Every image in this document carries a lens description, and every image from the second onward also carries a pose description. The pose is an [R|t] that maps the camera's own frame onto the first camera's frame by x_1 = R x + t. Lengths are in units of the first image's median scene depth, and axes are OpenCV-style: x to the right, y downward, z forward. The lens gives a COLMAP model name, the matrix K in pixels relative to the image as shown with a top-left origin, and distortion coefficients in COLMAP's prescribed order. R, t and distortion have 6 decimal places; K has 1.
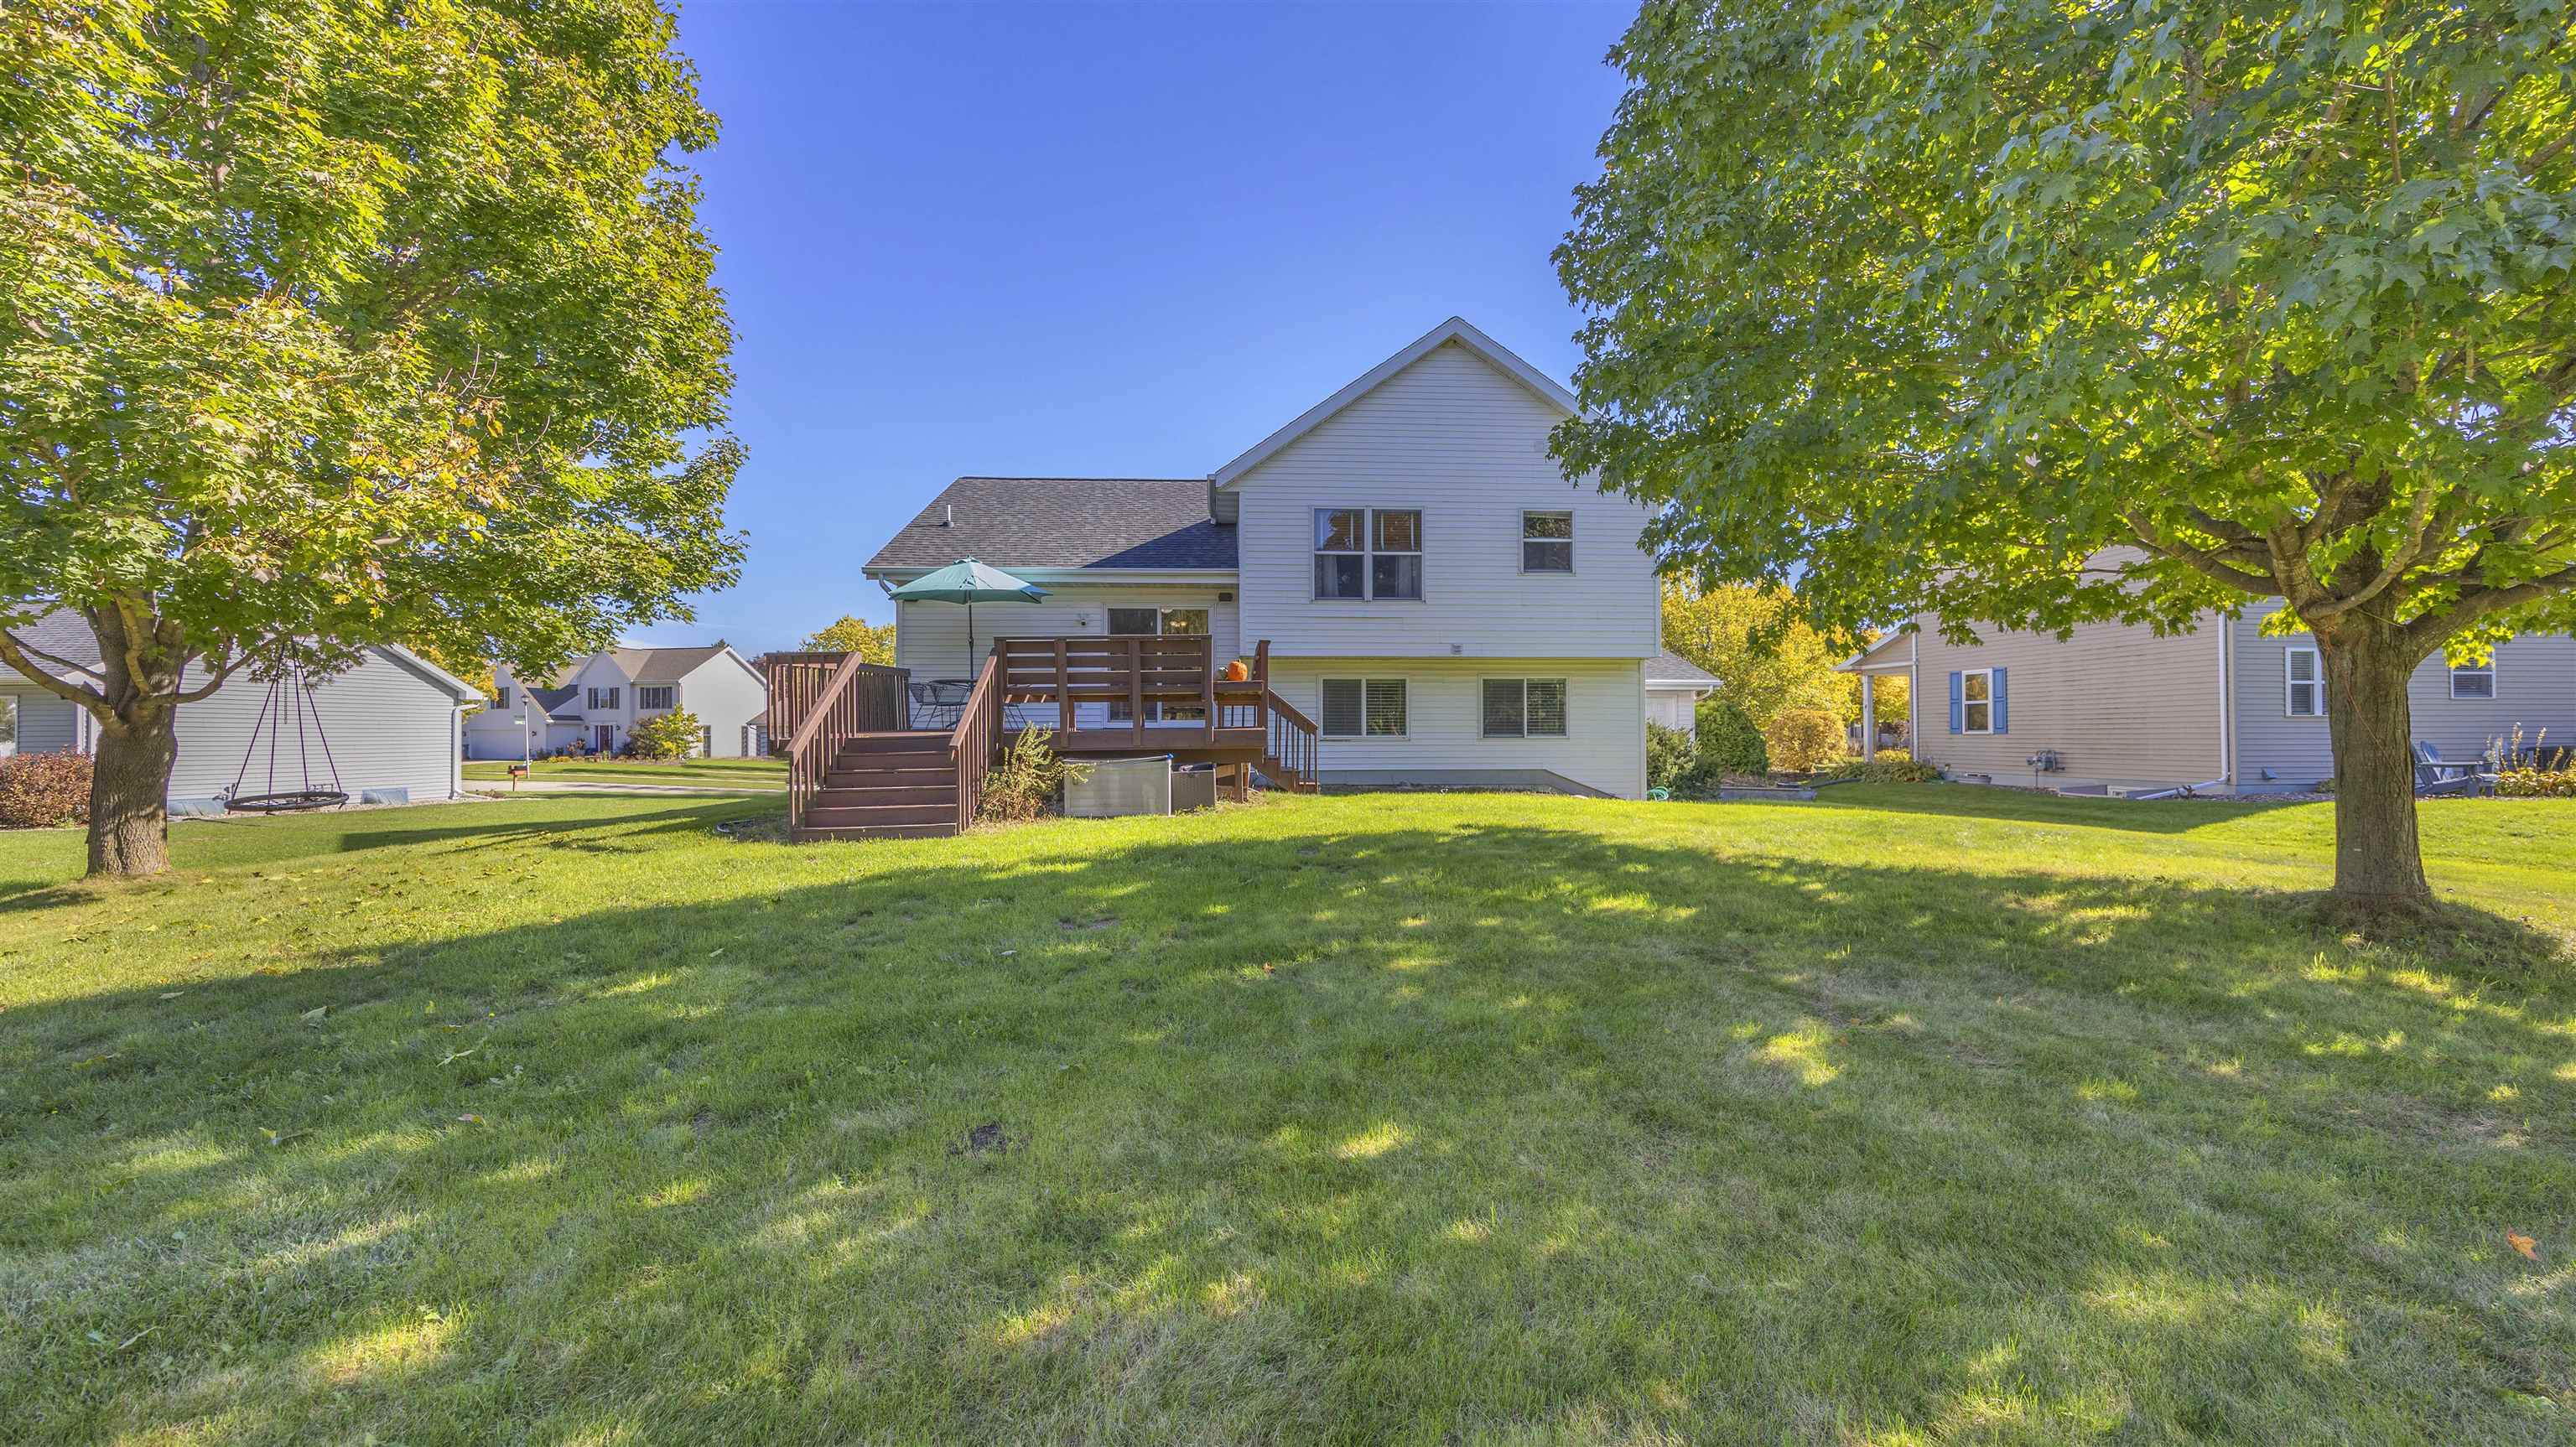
lens RADIAL K [[995.7, 0, 1285.3], [0, 995.7, 724.4], [0, 0, 1]] dist [-0.001551, -0.000098]
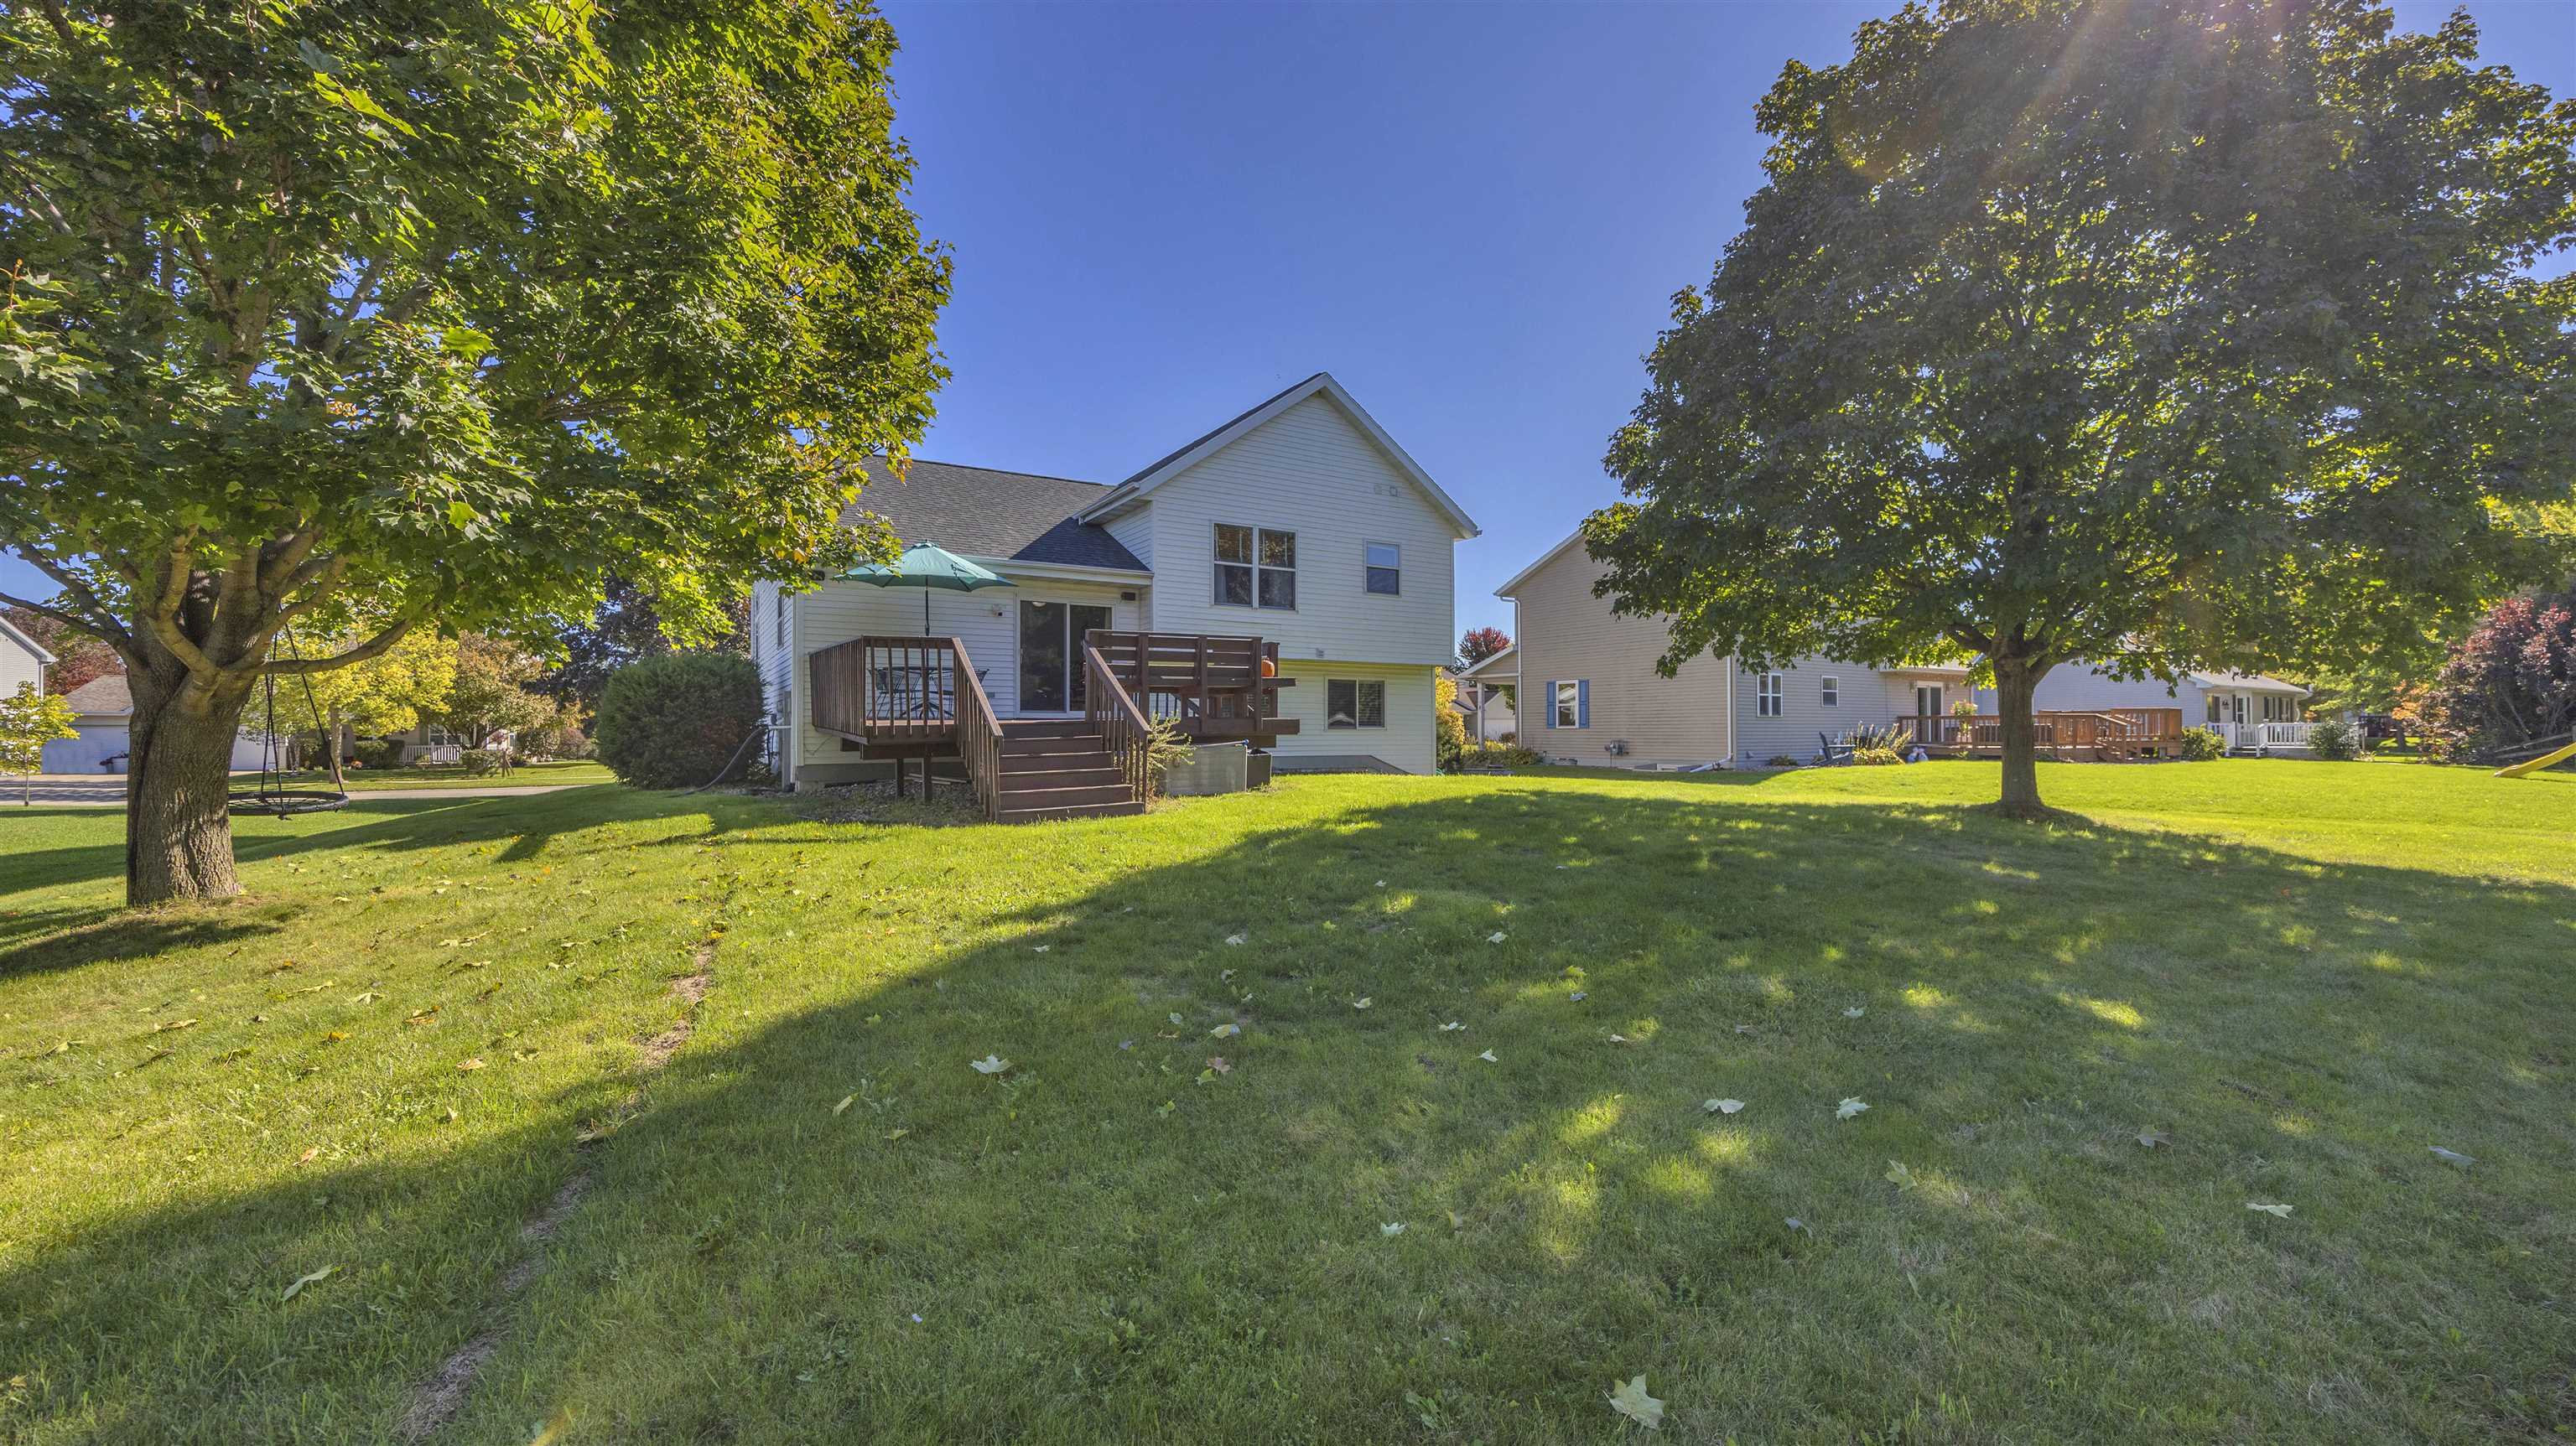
lens RADIAL K [[995.6, 0, 1304.3], [0, 995.6, 719.4], [0, 0, 1]] dist [-0.001551, -0.000098]
pose [[0.882726, 0.005970, 0.469849, -0.399889], [-0.004390, 0.999980, -0.004457, 0.007568], [-0.469867, 0.001871, 0.882735, -0.030385]]
